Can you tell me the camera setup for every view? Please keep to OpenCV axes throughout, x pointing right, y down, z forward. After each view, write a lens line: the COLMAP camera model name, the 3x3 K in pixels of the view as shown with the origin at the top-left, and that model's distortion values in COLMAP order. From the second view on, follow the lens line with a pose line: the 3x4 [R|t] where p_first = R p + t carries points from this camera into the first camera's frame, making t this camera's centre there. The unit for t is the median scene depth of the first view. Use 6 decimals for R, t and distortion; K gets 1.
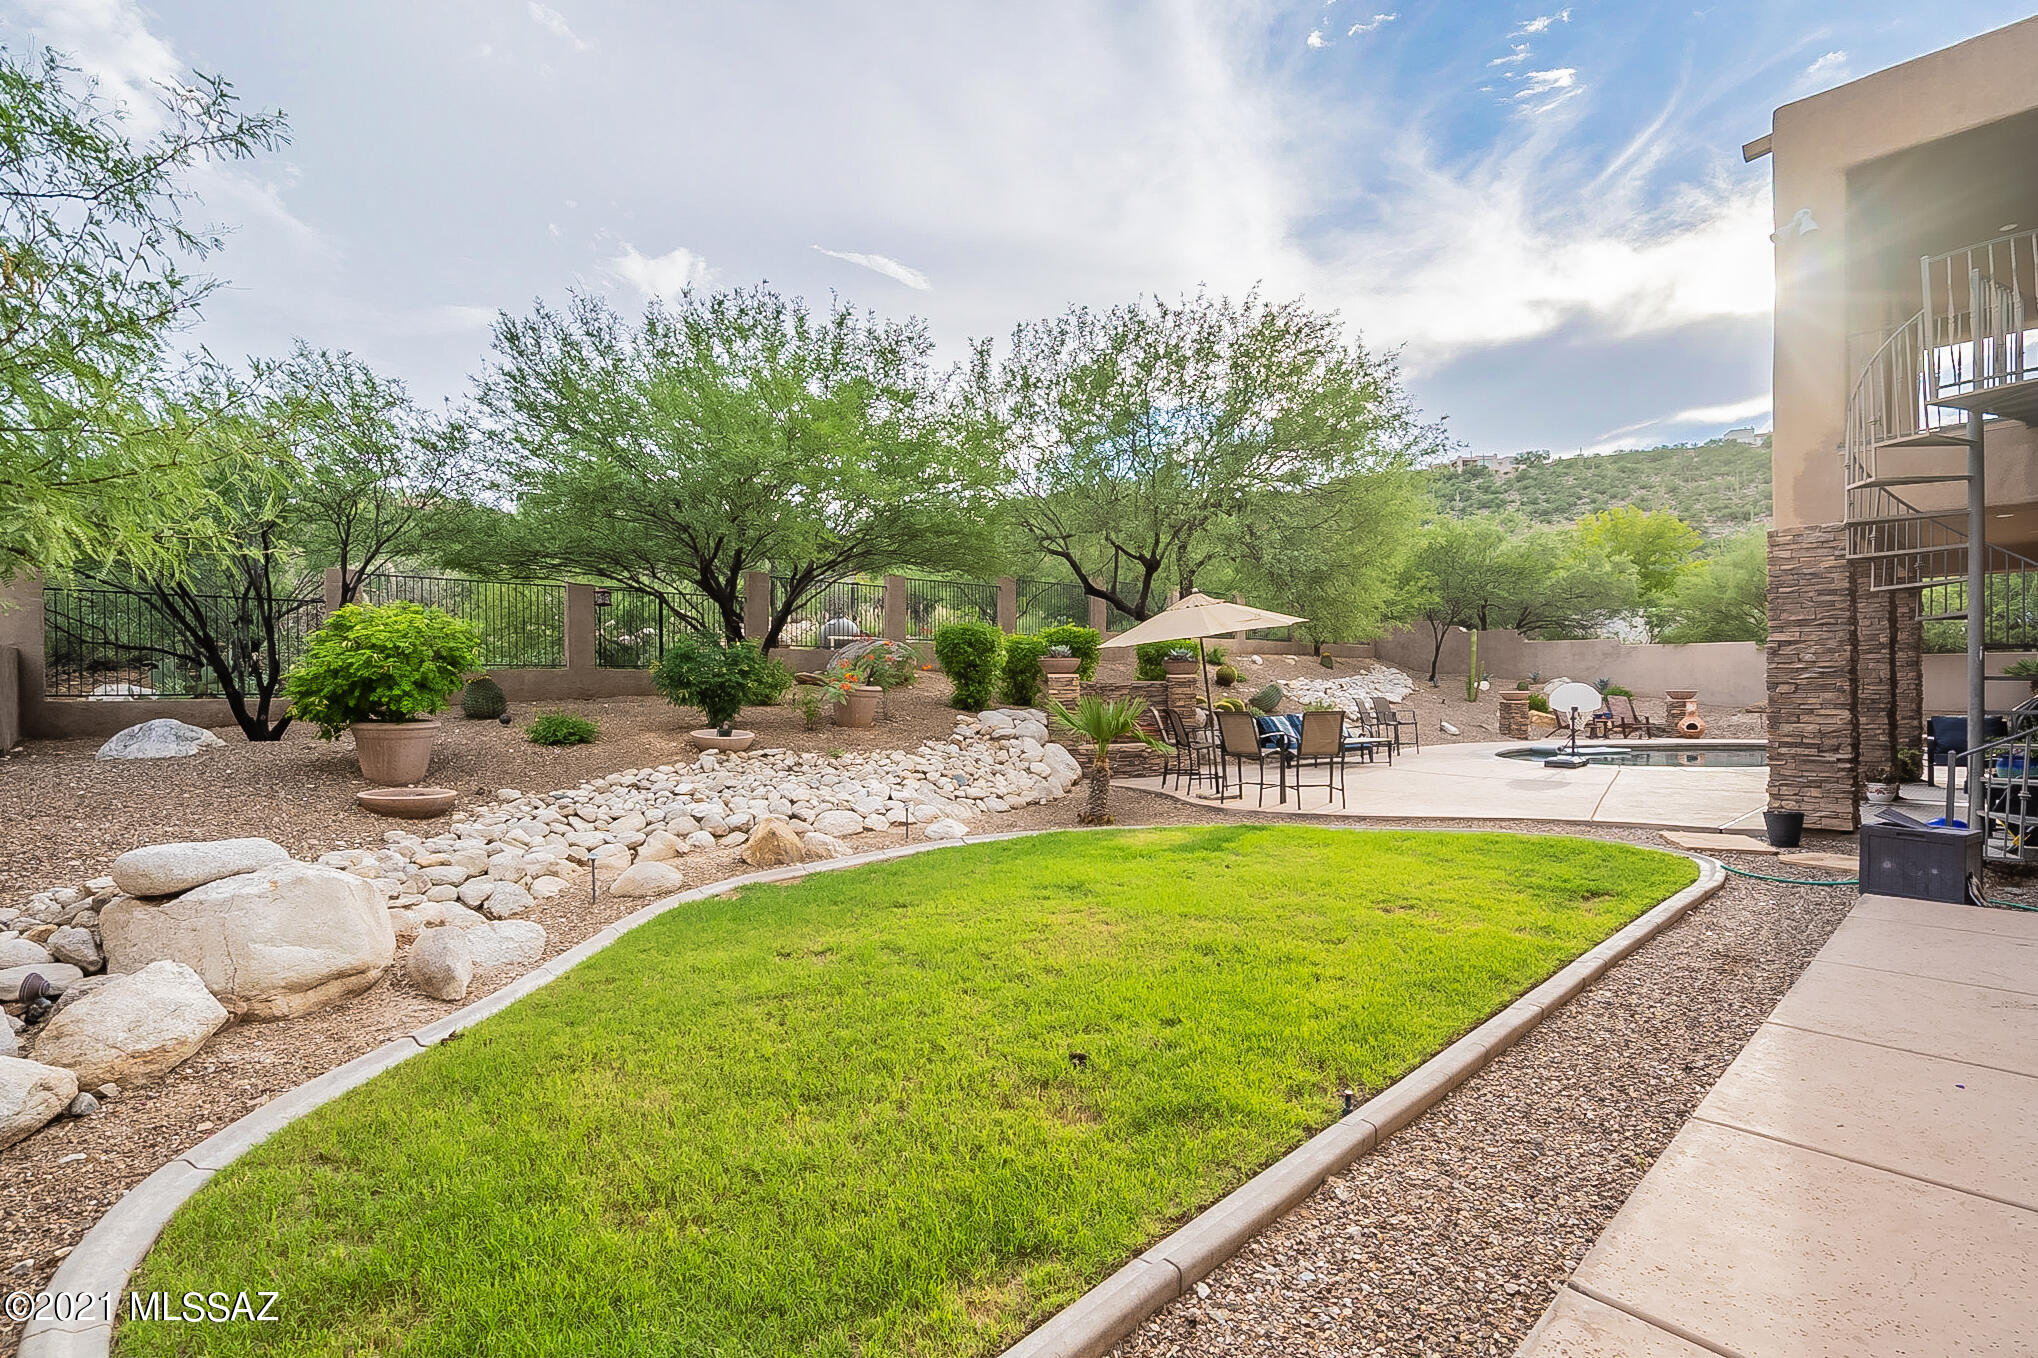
lens RADIAL K [[916.3, 0, 1017.5], [0, 916.3, 693.0], [0, 0, 1]] dist [0.000088, 0.000049]
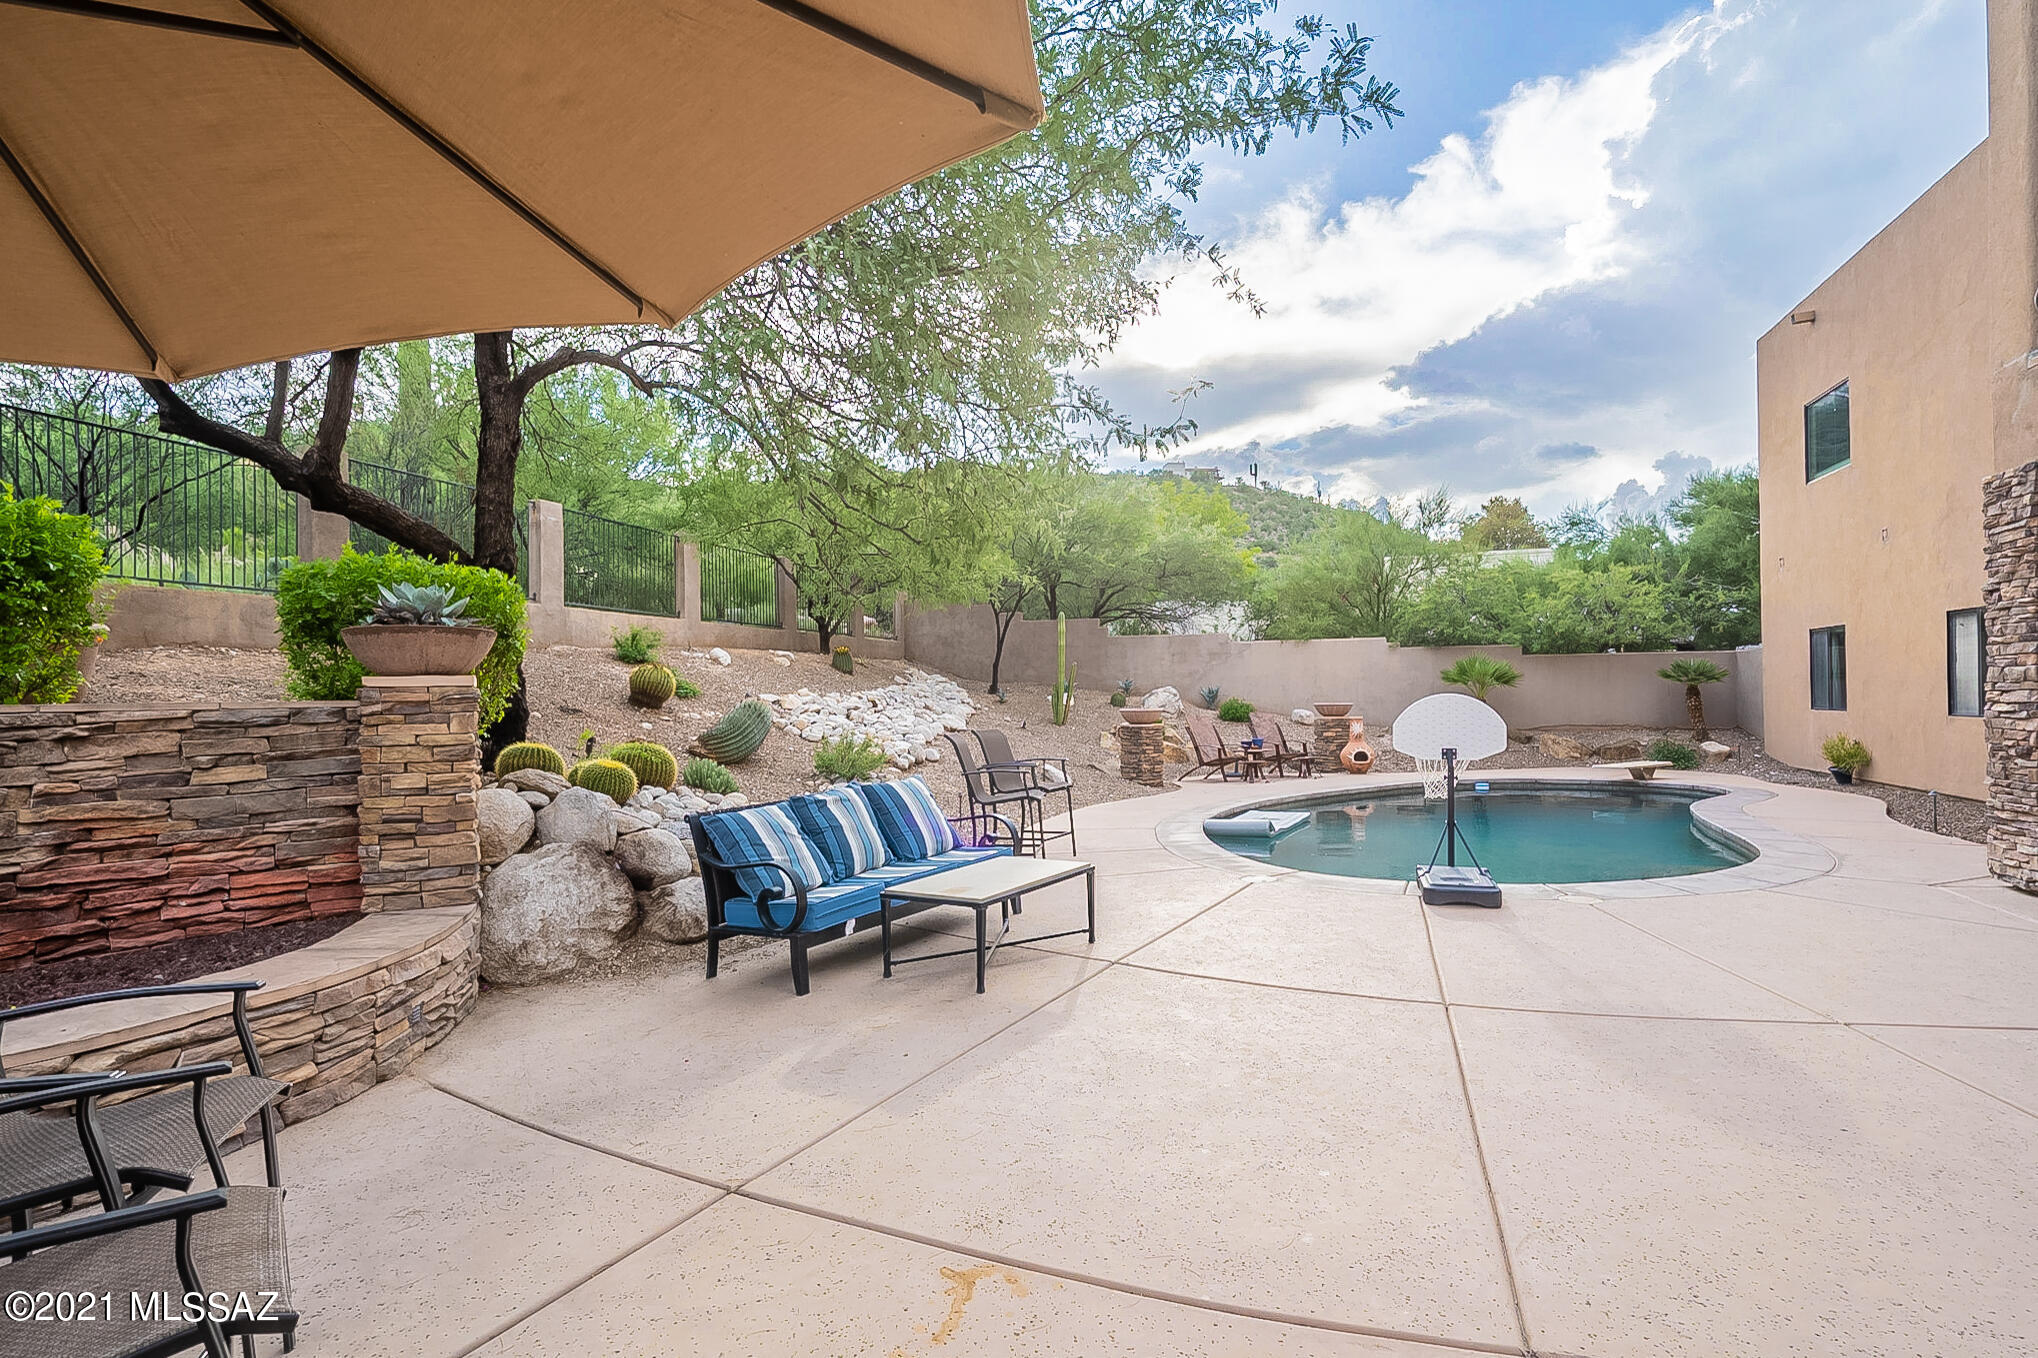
lens RADIAL K [[1035.8, 0, 1019.0], [0, 1035.8, 679.0], [0, 0, 1]] dist [0.000210, 0.000024]
pose [[0.866972, -0.001964, 0.498353, 0.116334], [0.016779, 0.999540, -0.025250, -0.005236], [-0.498074, 0.030253, 0.866607, 0.409397]]
